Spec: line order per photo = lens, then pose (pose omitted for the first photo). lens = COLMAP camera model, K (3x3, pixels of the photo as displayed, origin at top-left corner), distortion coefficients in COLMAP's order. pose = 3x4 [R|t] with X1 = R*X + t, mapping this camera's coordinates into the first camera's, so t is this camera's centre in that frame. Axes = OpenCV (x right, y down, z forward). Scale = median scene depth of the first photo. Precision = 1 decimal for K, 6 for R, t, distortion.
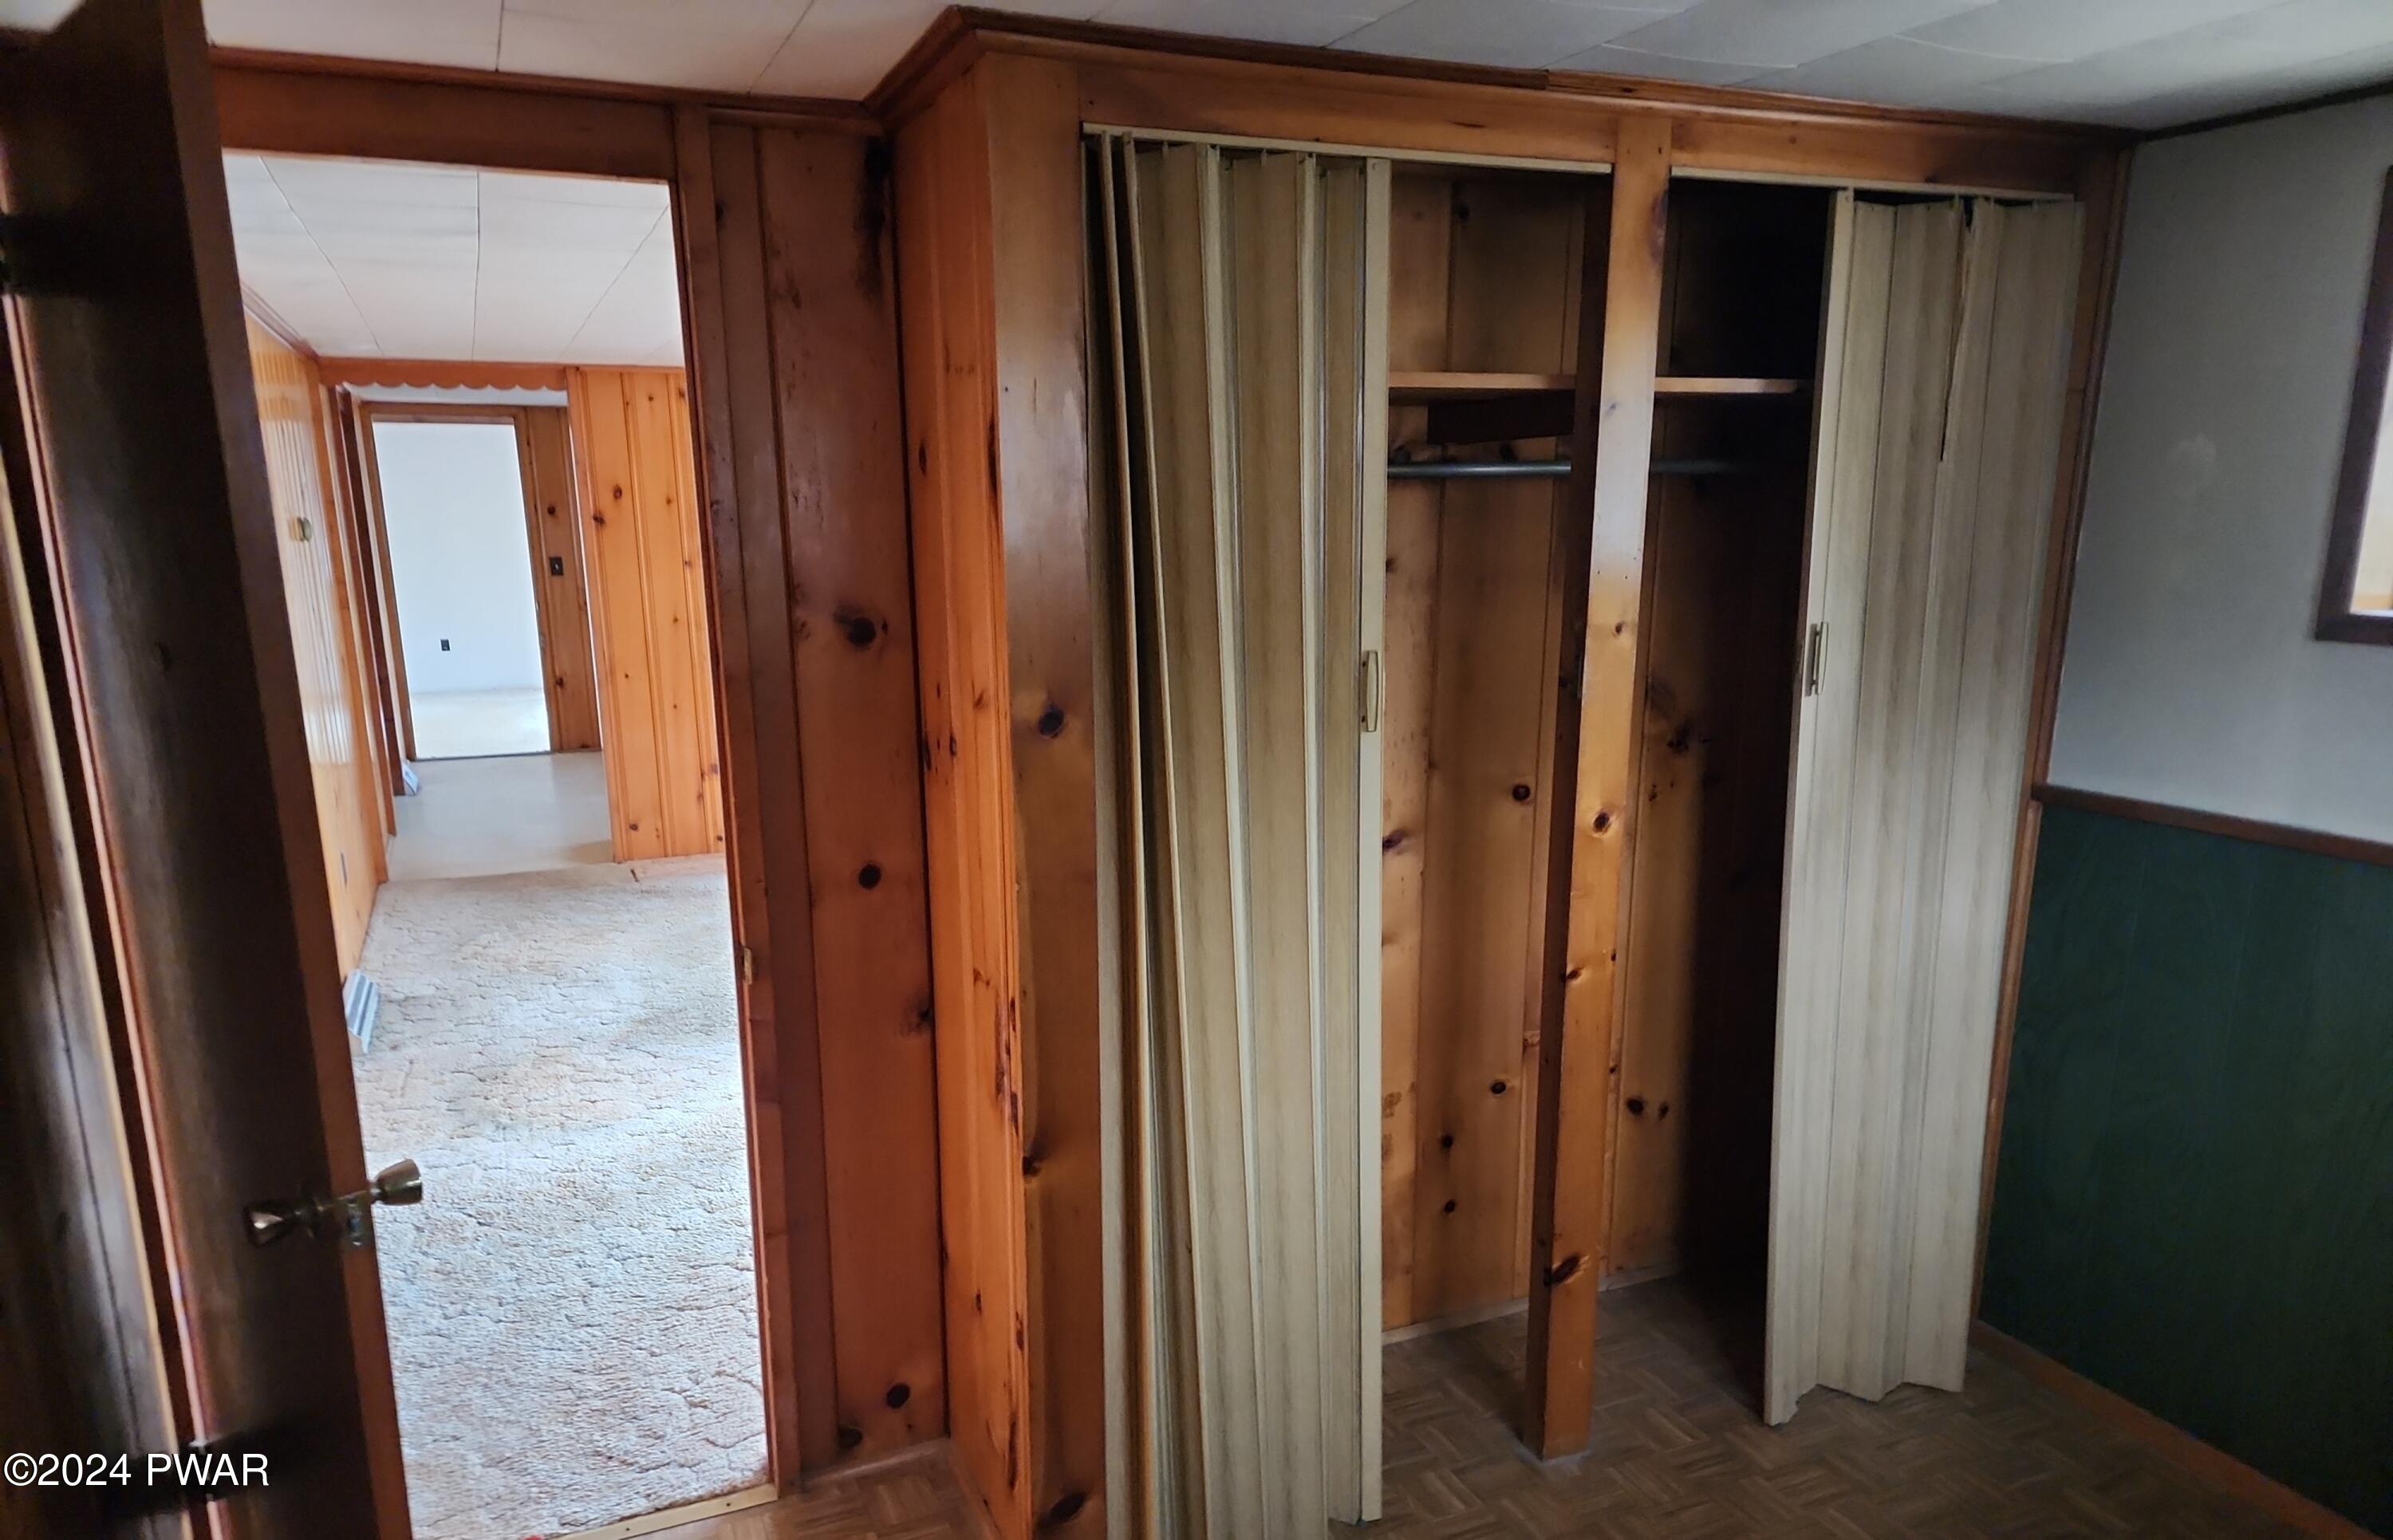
lens RADIAL K [[1616.7, 0, 1189.5], [0, 1616.7, 900.6], [0, 0, 1]] dist [0.084581, -0.067629]
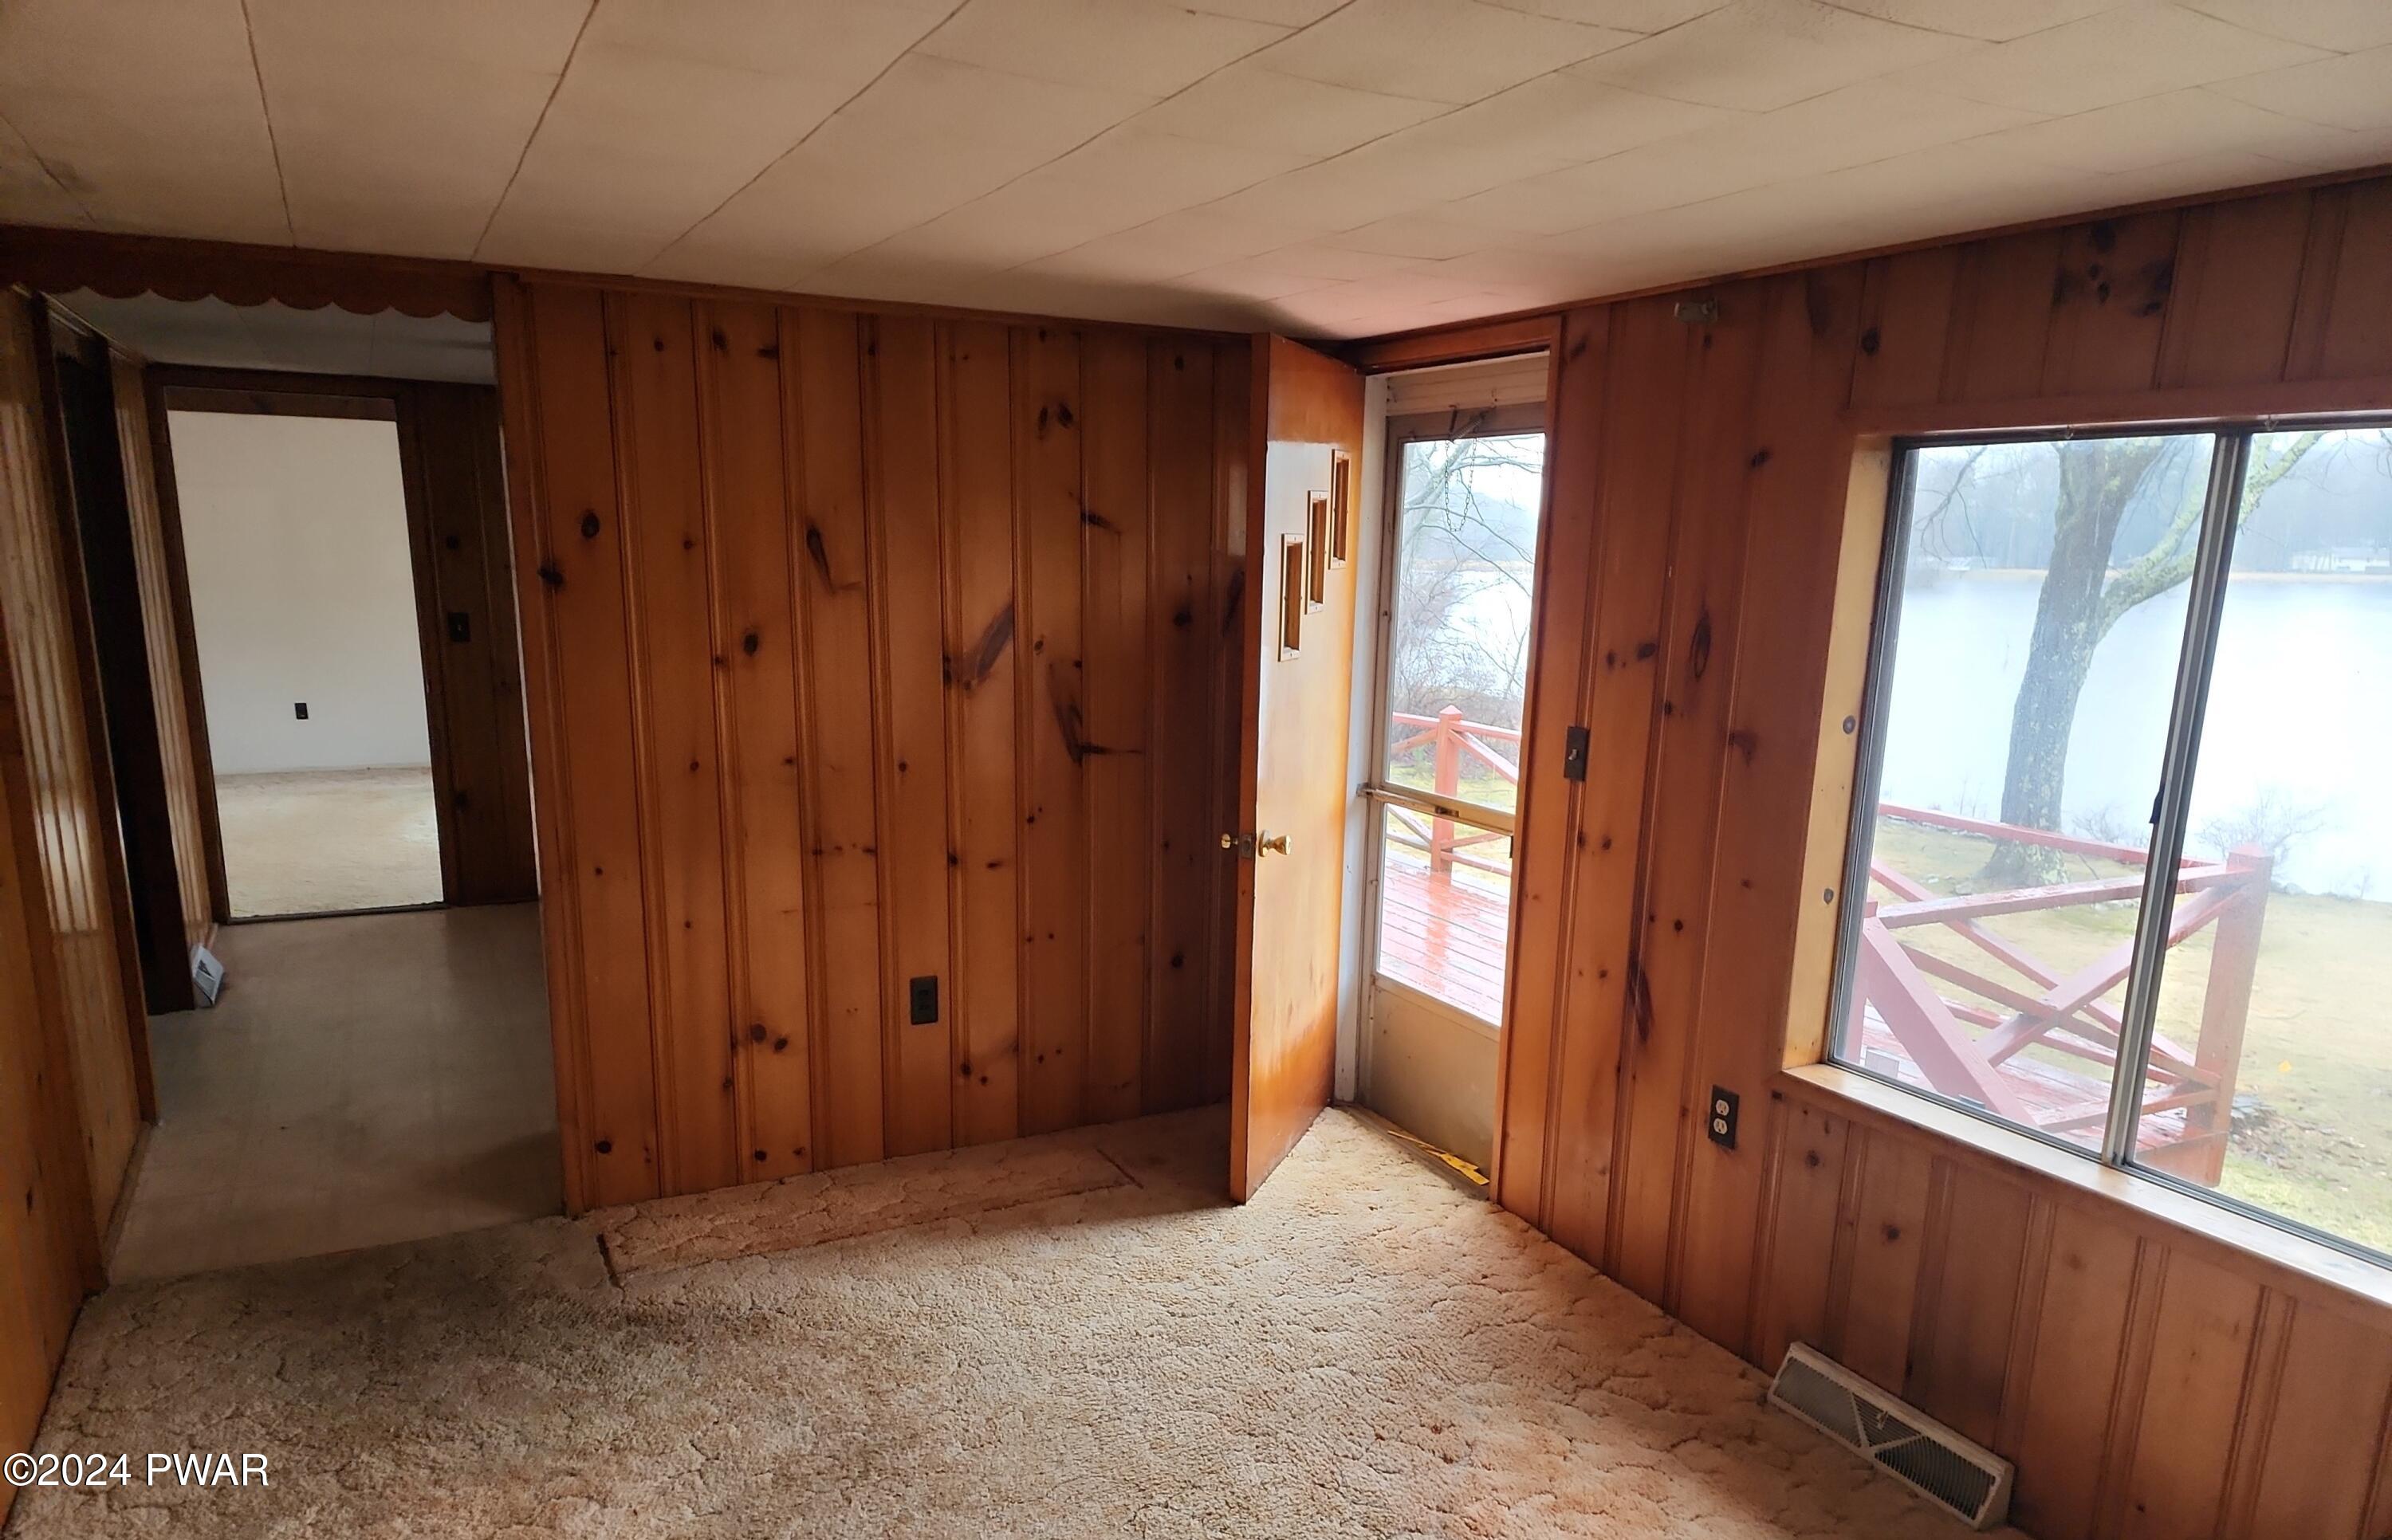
lens RADIAL K [[1624.8, 0, 1200.1], [0, 1624.8, 913.6], [0, 0, 1]] dist [0.104036, -0.118460]
pose [[0.998205, 0.009813, 0.059081, -0.181717], [-0.009128, 0.999888, -0.011851, -0.118998], [-0.059190, 0.011290, 0.998183, 0.458695]]
